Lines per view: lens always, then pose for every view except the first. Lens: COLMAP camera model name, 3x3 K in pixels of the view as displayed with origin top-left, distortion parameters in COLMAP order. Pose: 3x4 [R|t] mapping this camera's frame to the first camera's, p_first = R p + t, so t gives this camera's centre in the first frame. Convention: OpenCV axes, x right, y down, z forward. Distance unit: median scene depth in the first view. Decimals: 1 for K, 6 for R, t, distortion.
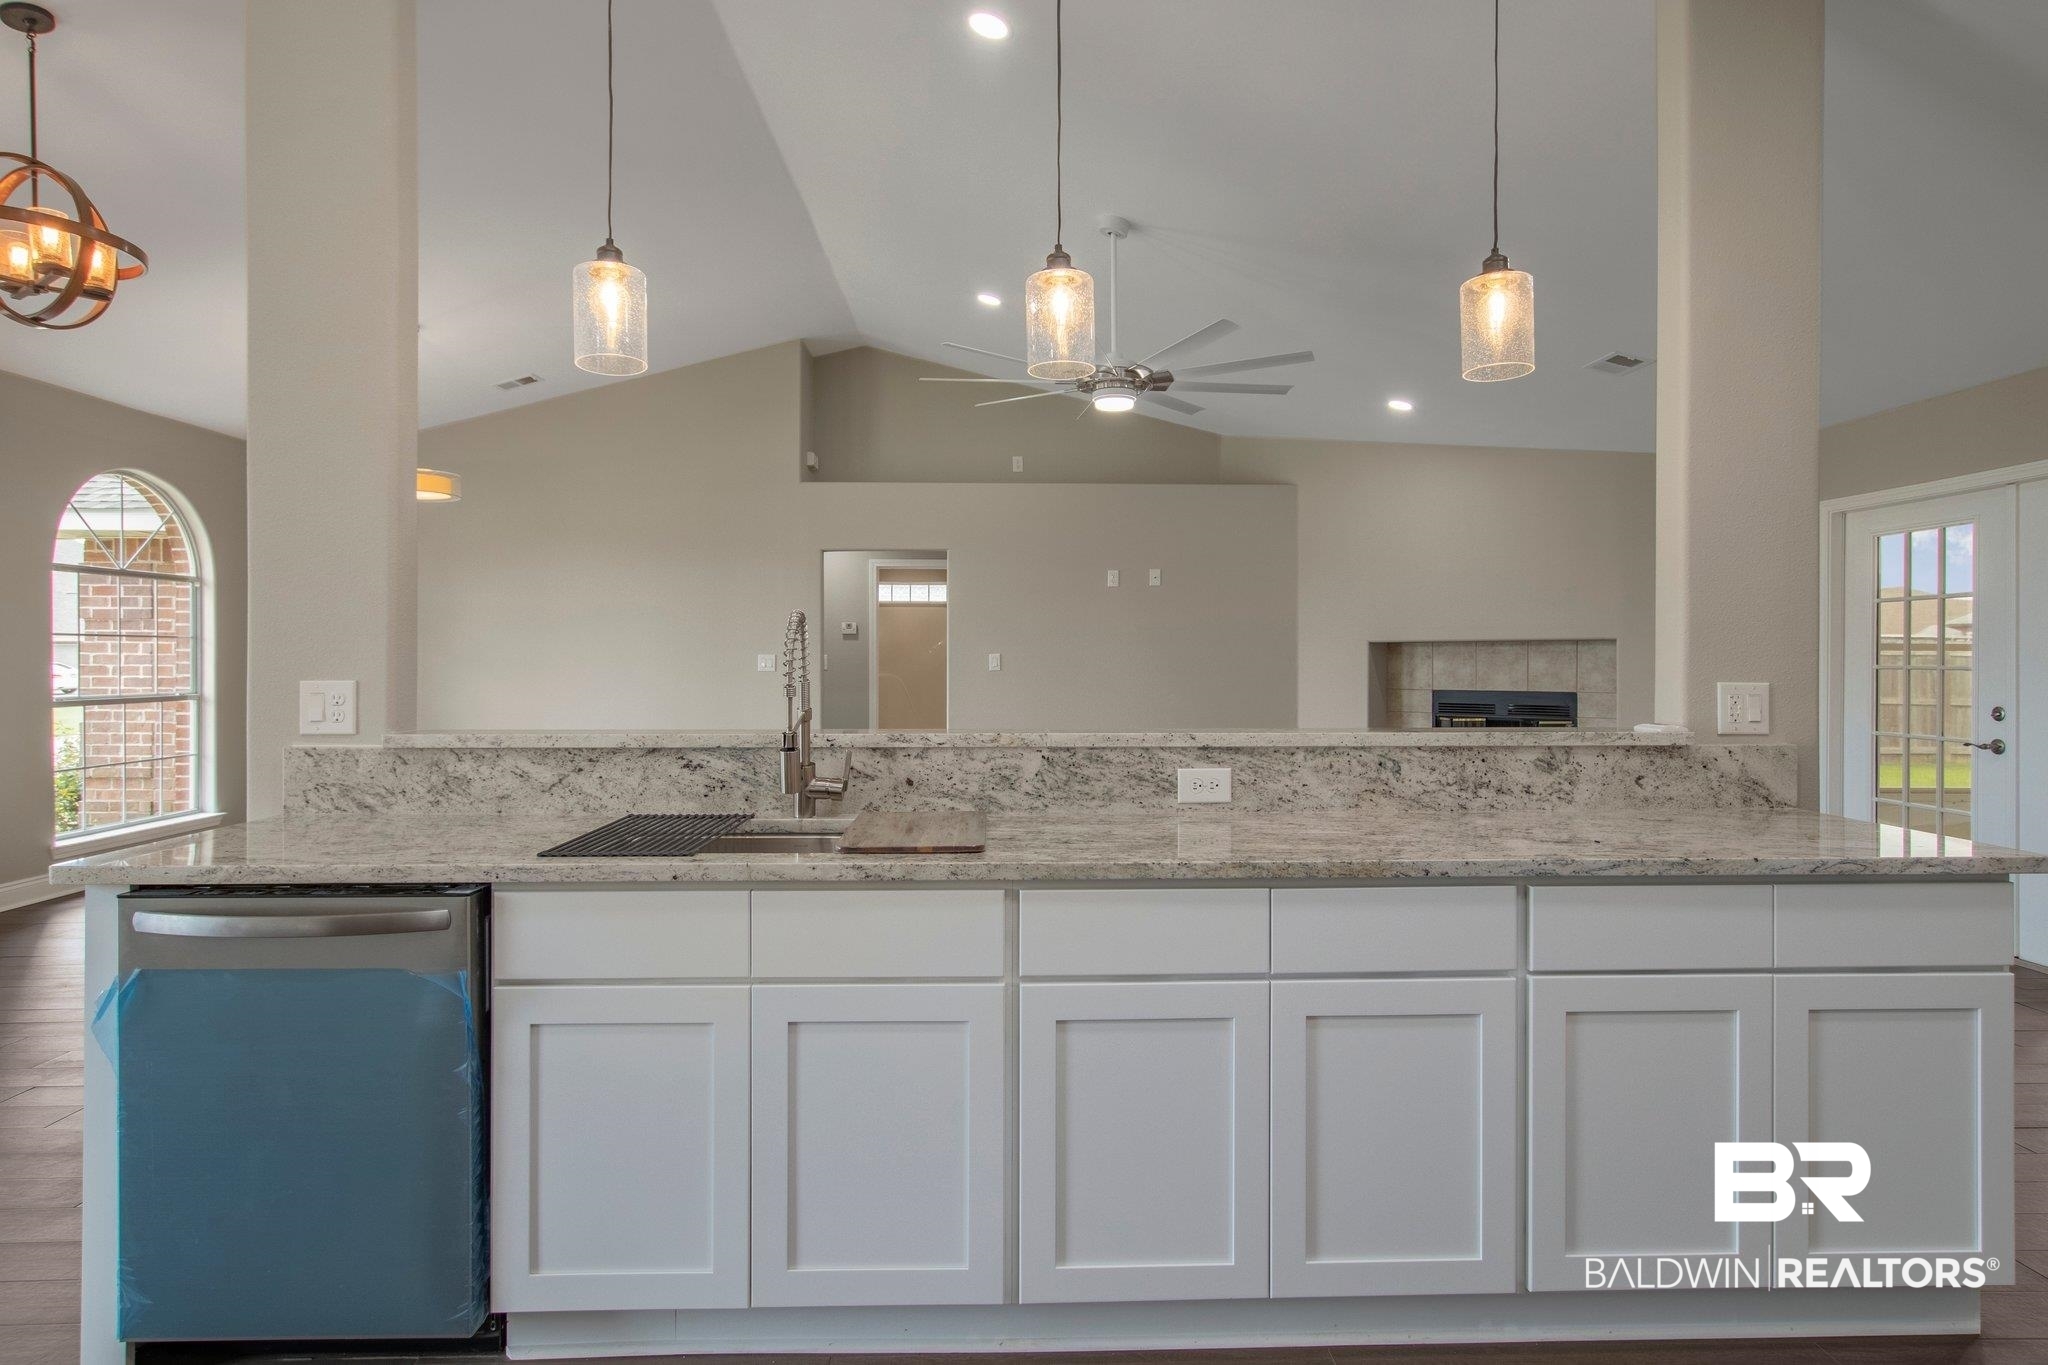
lens RADIAL K [[1017.6, 0, 1039.8], [0, 1017.6, 674.7], [0, 0, 1]] dist [-0.017506, 0.000418]
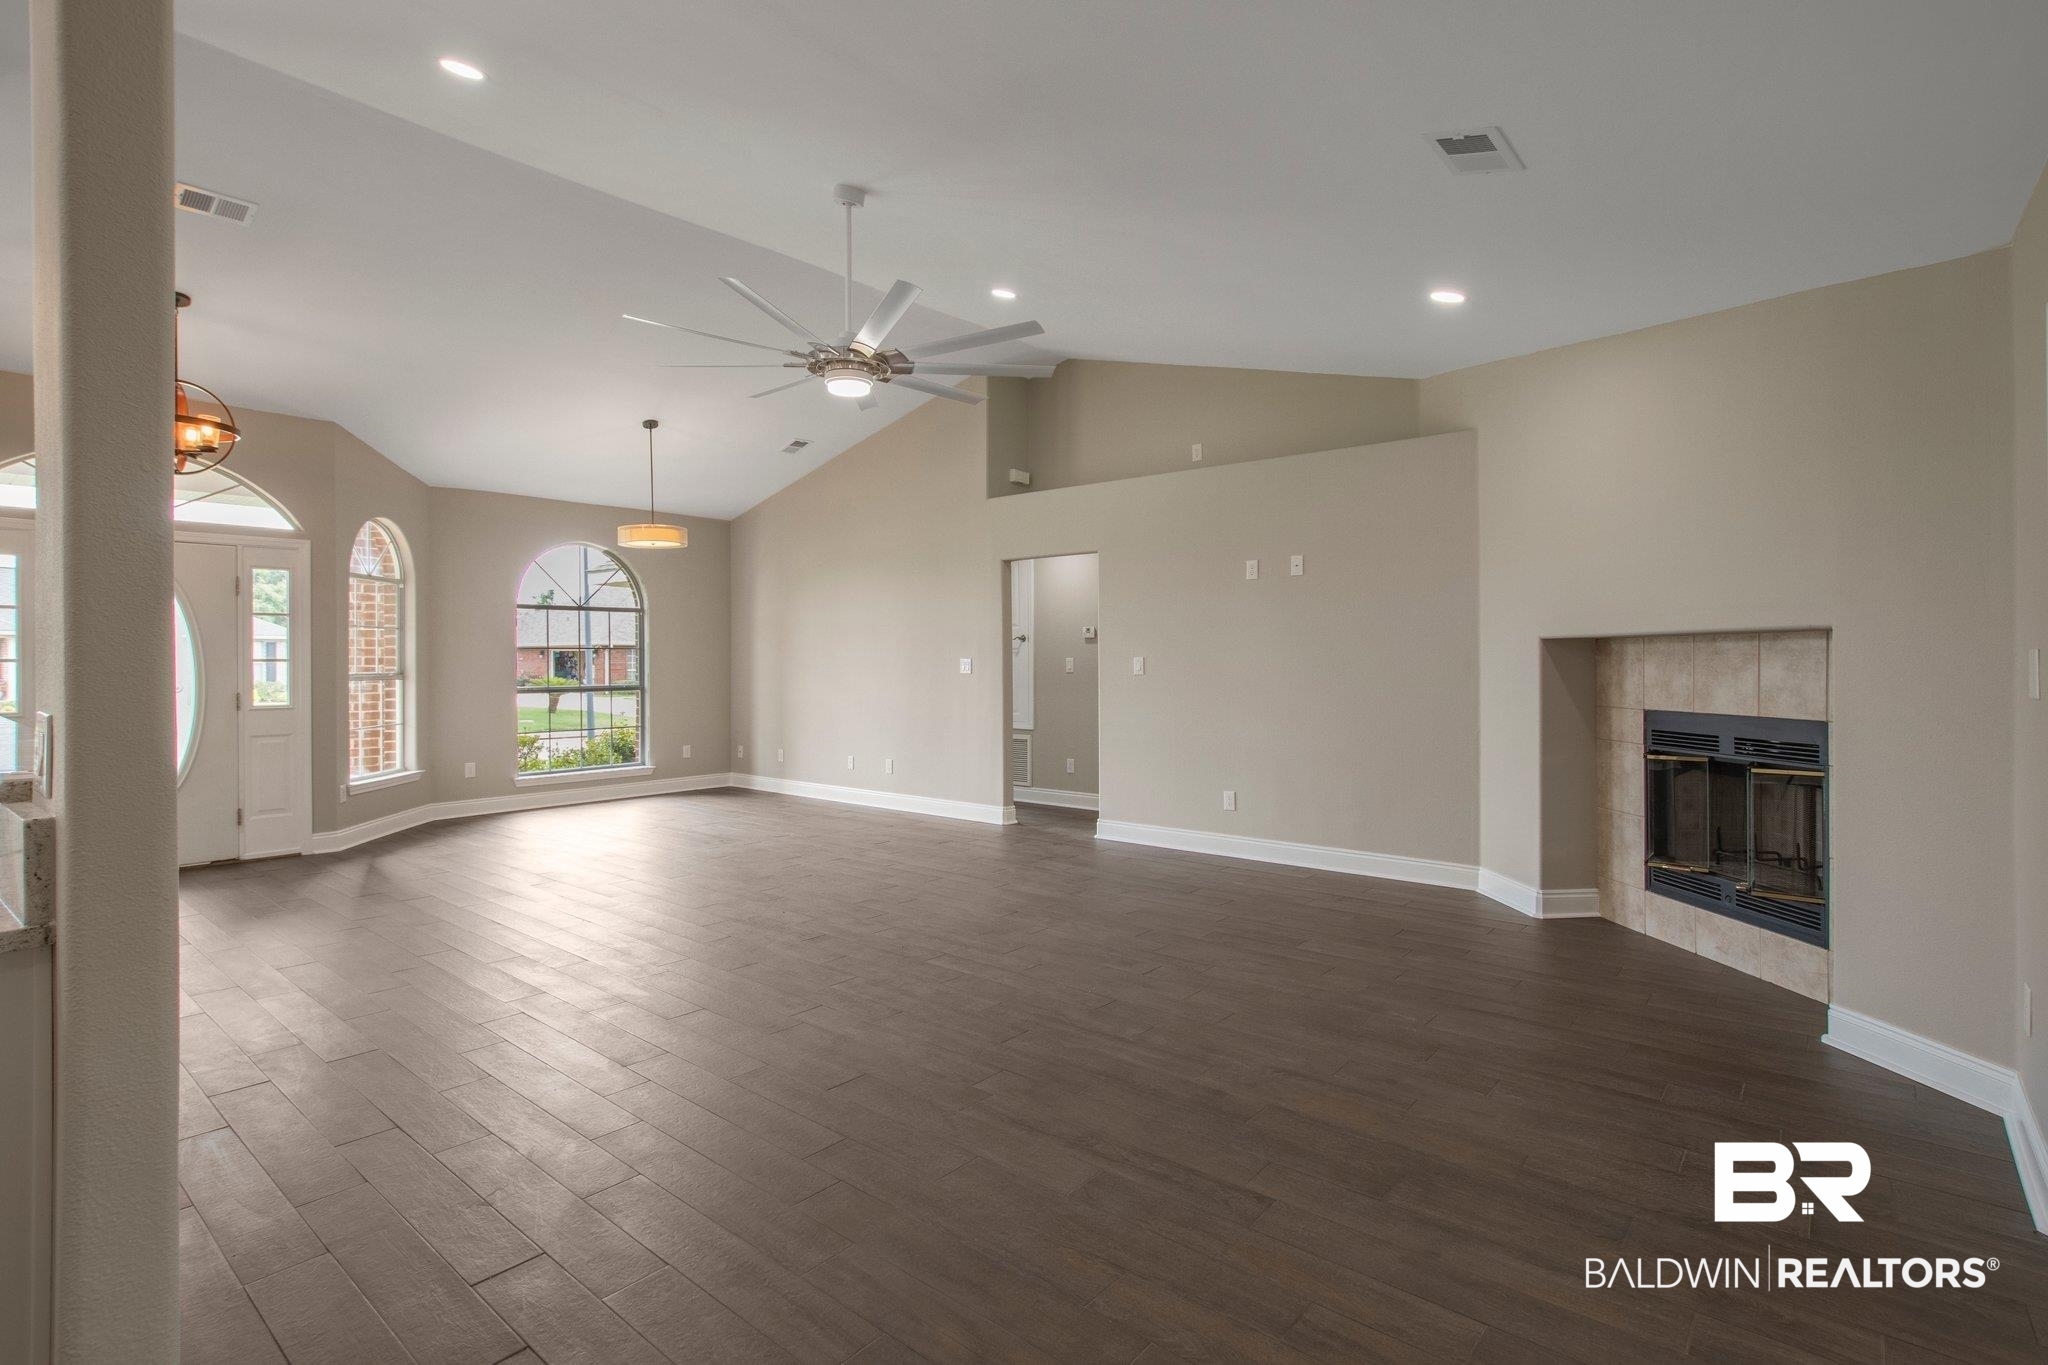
lens RADIAL K [[977.9, 0, 1033.3], [0, 977.9, 668.6], [0, 0, 1]] dist [-0.000888, 0.000488]
pose [[0.745949, 0.003983, -0.665991, 0.519039], [-0.008330, 0.999960, -0.003350, -0.006056], [0.665951, 0.008046, 0.745952, 0.267065]]
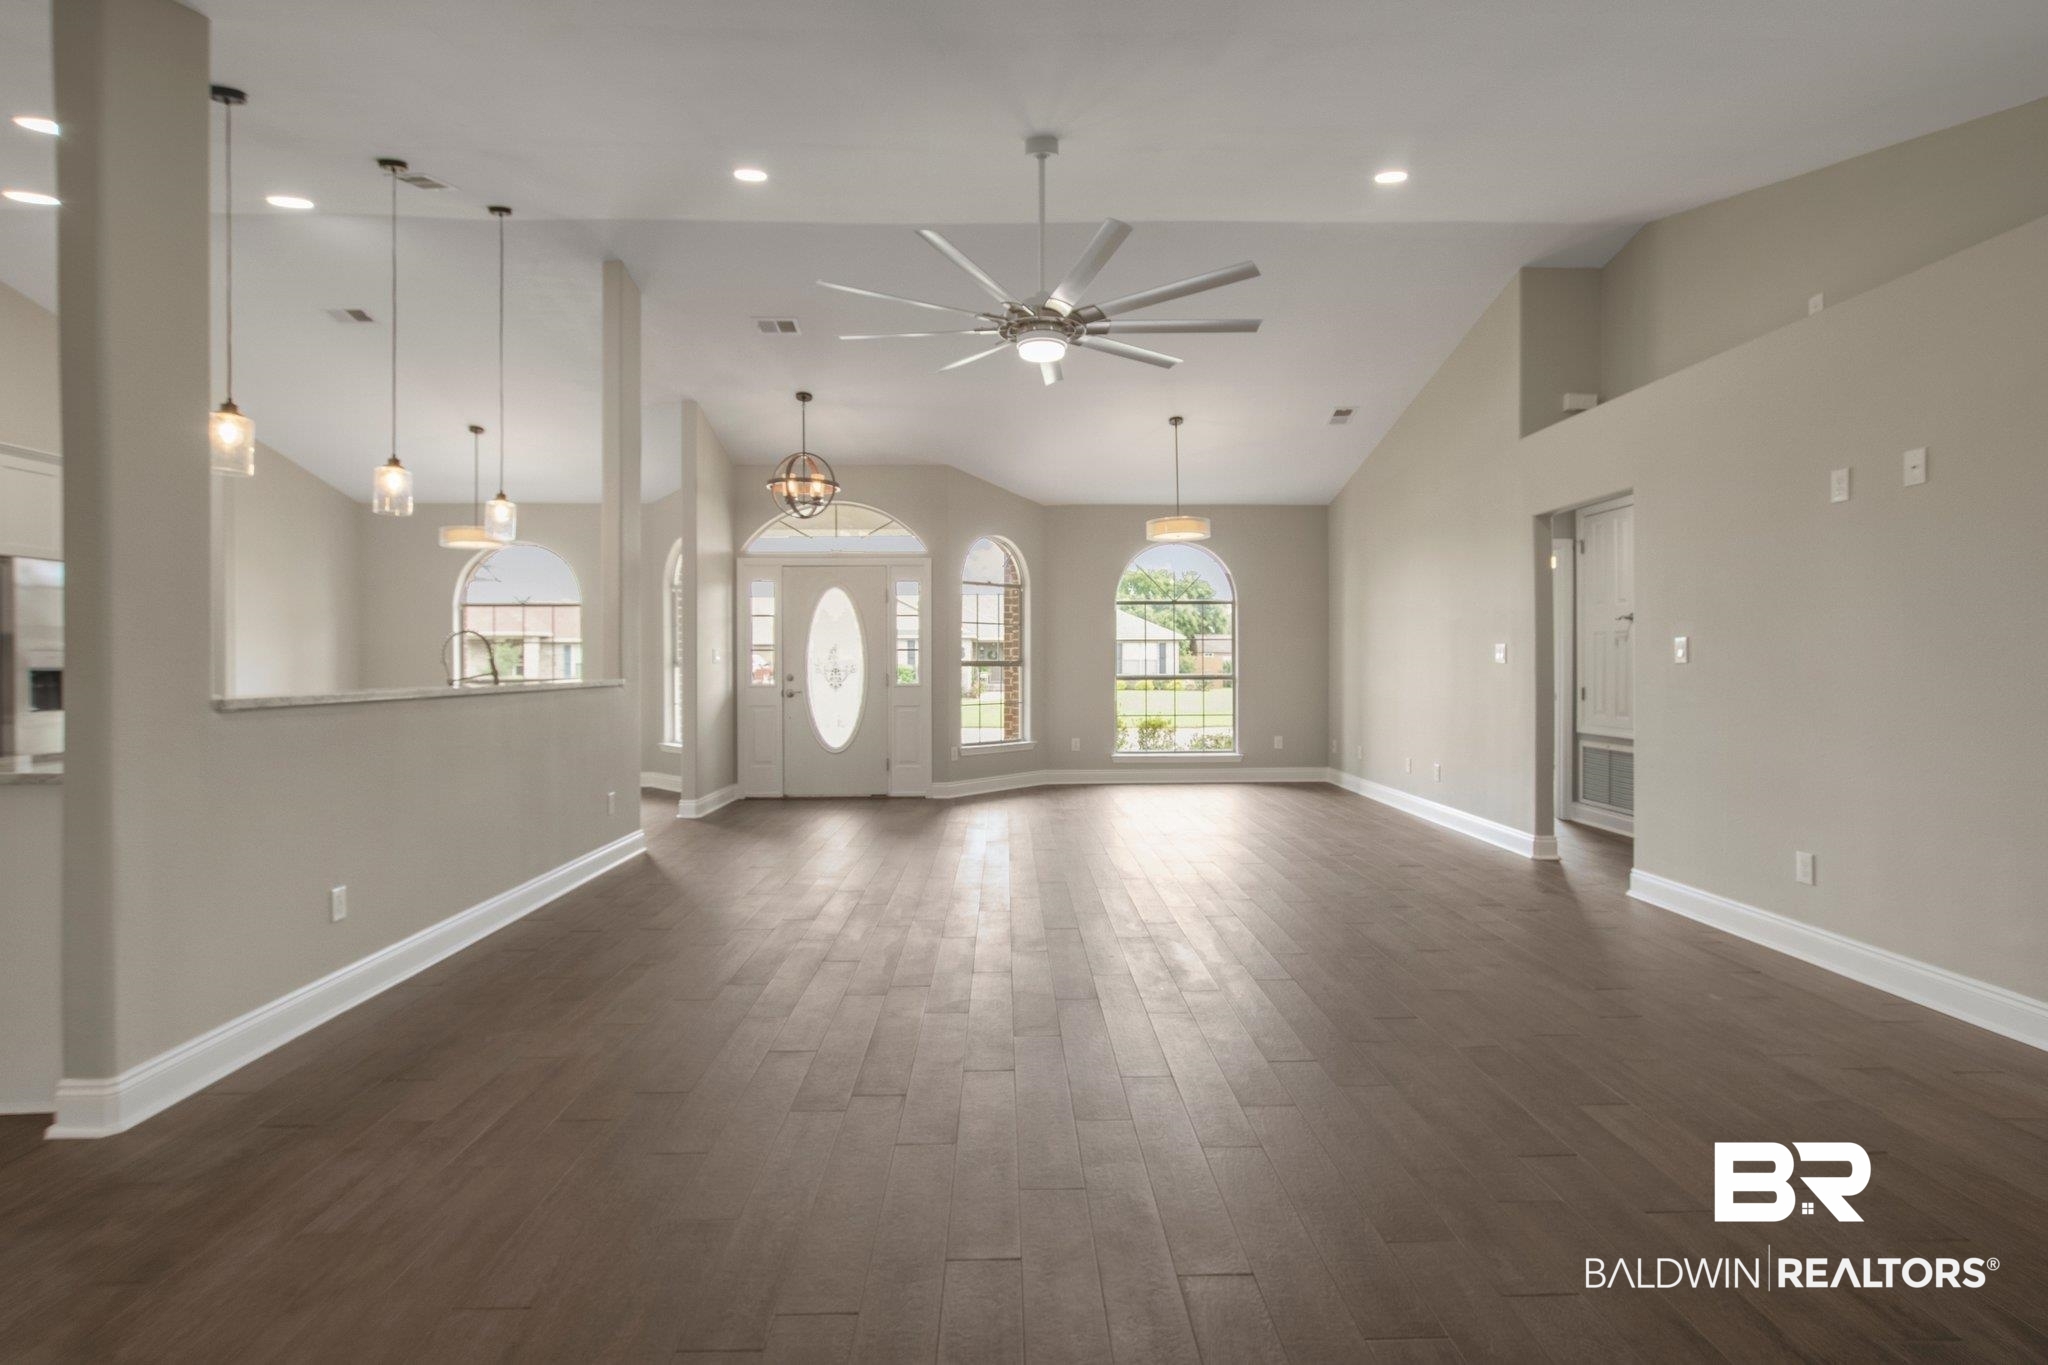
lens RADIAL K [[977.9, 0, 1041.3], [0, 977.9, 673.0], [0, 0, 1]] dist [-0.000888, 0.000488]
pose [[0.001201, 0.013572, -0.999907, 0.602528], [-0.012040, 0.999836, 0.013557, -0.001274], [0.999927, 0.012022, 0.001364, 0.629060]]
